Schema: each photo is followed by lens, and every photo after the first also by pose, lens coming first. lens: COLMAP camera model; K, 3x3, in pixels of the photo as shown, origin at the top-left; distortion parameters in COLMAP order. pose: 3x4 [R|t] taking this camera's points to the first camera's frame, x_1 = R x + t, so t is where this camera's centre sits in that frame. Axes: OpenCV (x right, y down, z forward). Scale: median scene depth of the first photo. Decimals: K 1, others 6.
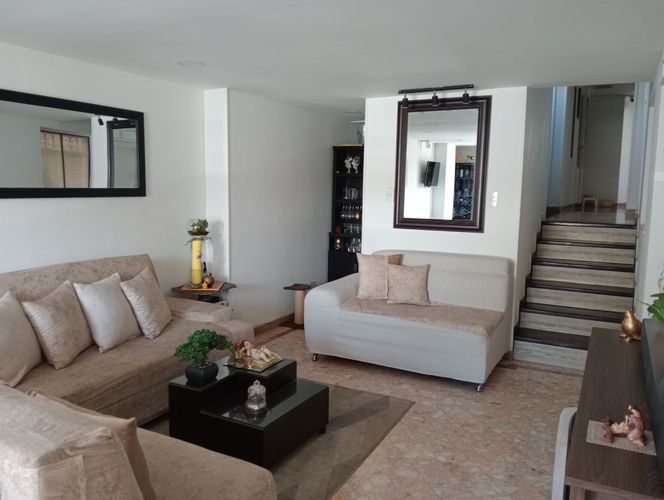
lens RADIAL K [[534.1, 0, 329.7], [0, 534.1, 246.7], [0, 0, 1]] dist [0.091187, -0.173008]
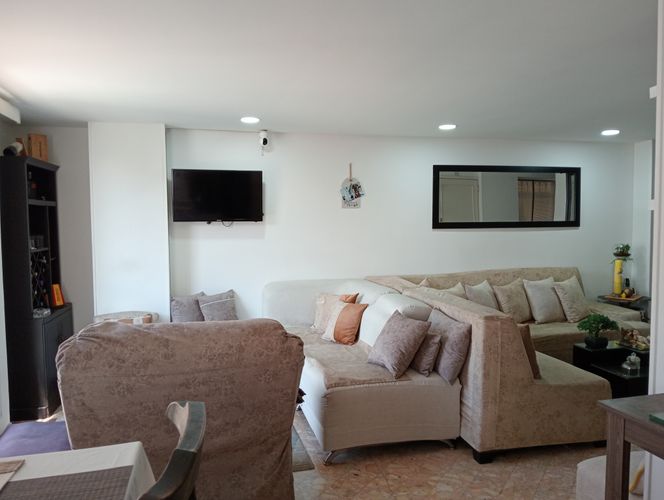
lens RADIAL K [[534.1, 0, 329.7], [0, 534.1, 246.7], [0, 0, 1]] dist [0.091187, -0.173008]
pose [[0.665292, 0.019486, -0.746329, 0.293076], [-0.063195, 0.997541, -0.030288, 0.044648], [0.743904, 0.067315, 0.664888, -0.435641]]
